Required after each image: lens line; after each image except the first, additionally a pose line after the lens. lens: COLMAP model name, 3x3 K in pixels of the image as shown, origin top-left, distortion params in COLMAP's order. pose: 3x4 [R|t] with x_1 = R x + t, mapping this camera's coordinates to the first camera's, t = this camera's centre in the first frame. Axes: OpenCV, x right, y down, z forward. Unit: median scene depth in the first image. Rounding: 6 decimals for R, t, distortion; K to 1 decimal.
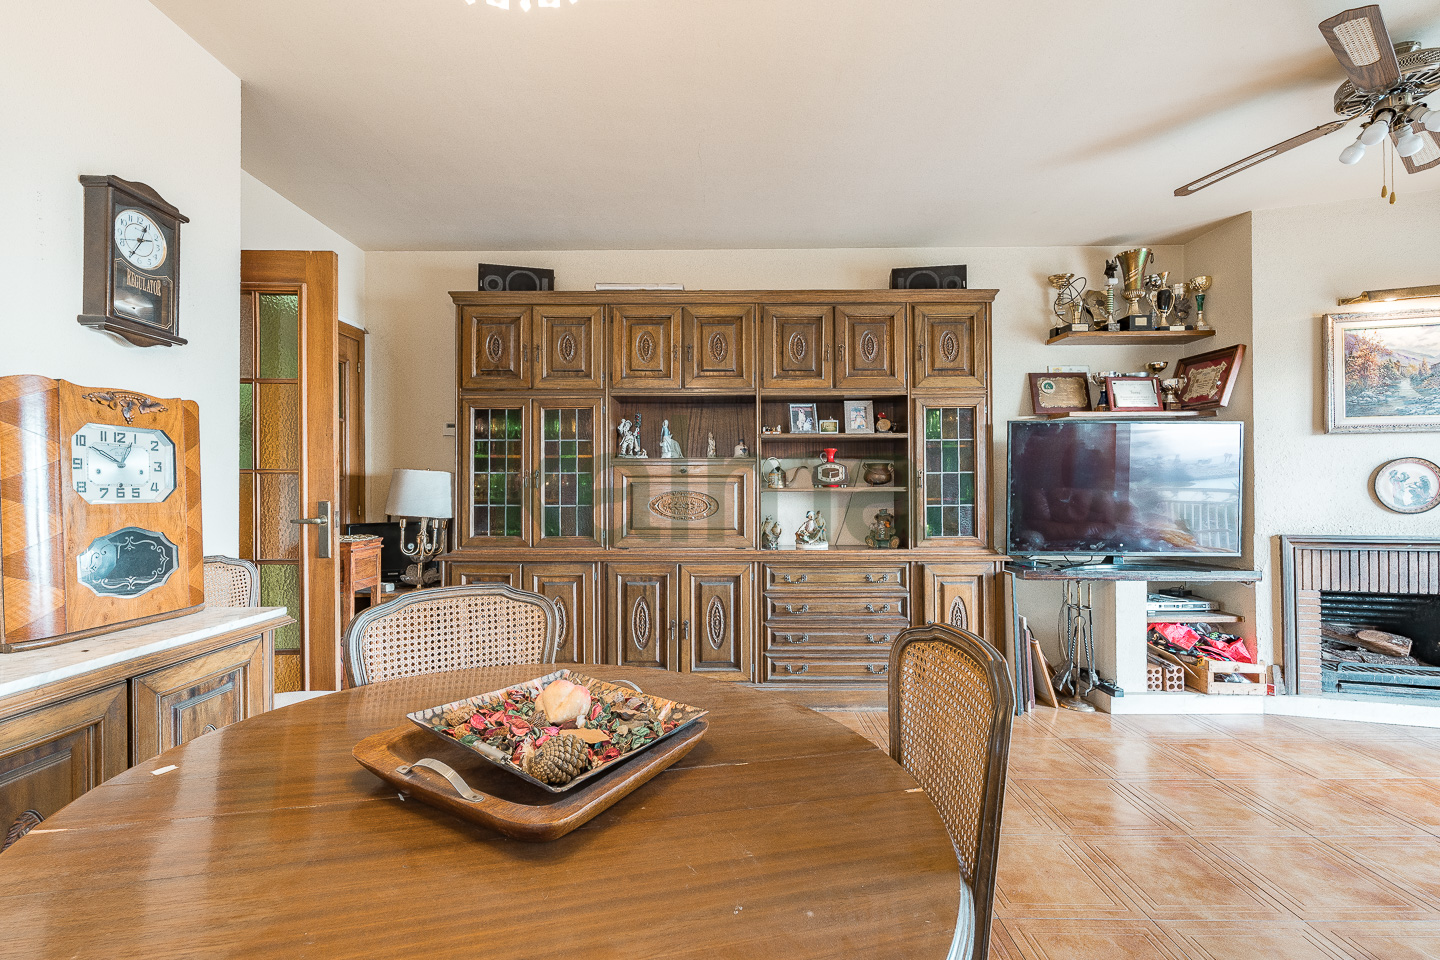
lens RADIAL K [[621.2, 0, 715.9], [0, 621.2, 488.5], [0, 0, 1]] dist [-0.000535, 0.000322]
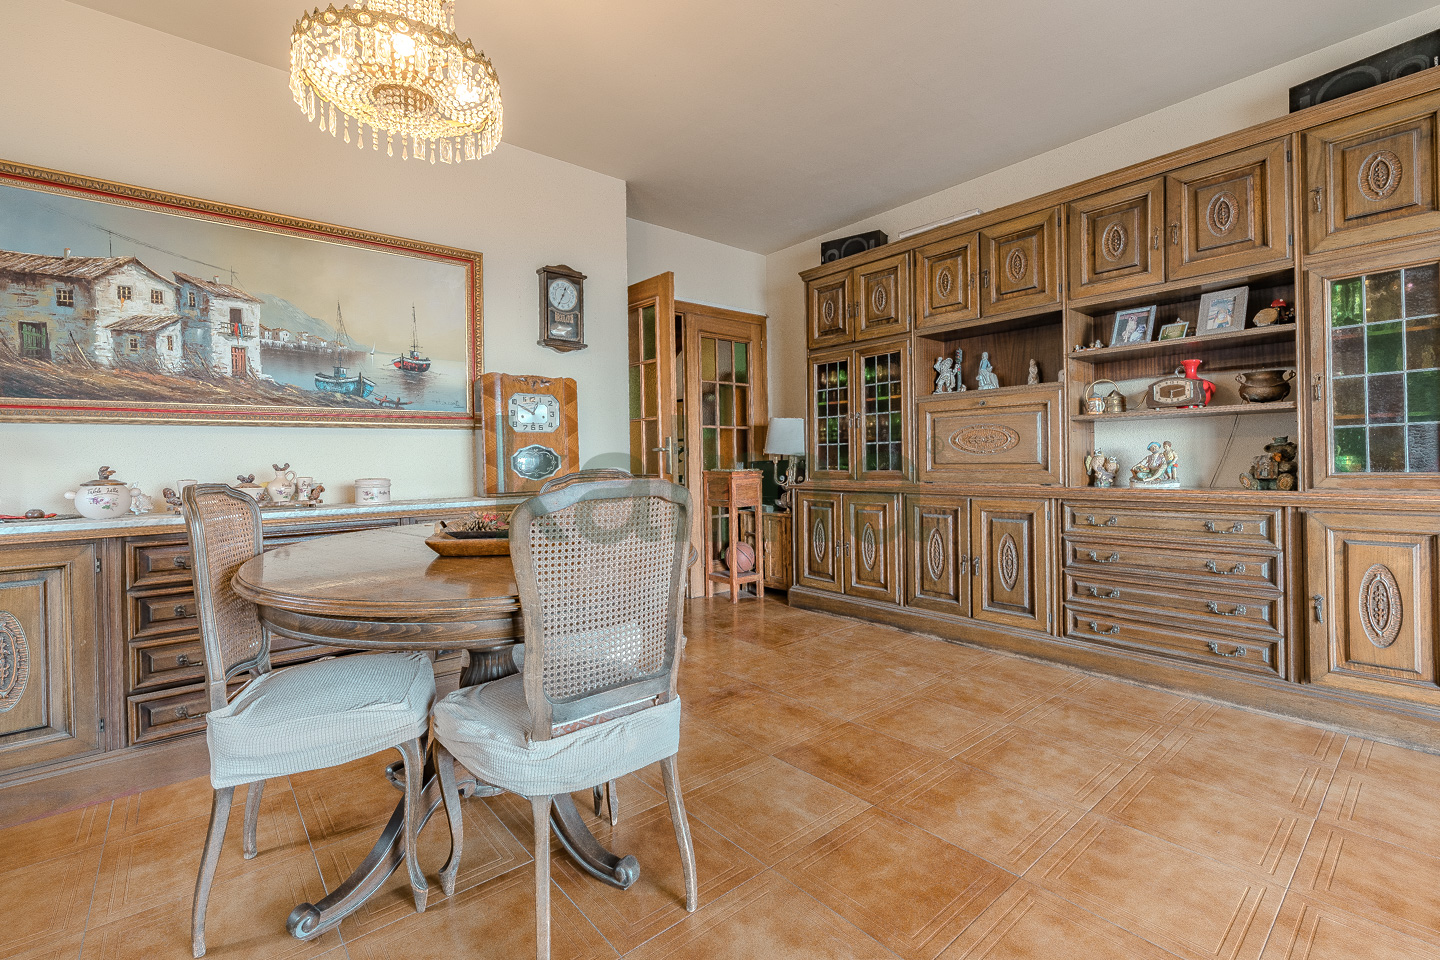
lens RADIAL K [[621.2, 0, 724.2], [0, 621.2, 466.1], [0, 0, 1]] dist [-0.000535, 0.000322]
pose [[0.657237, -0.000291, -0.753684, 0.411171], [0.016942, 0.999753, 0.014389, 0.048913], [0.753493, -0.022226, 0.657080, 0.065165]]
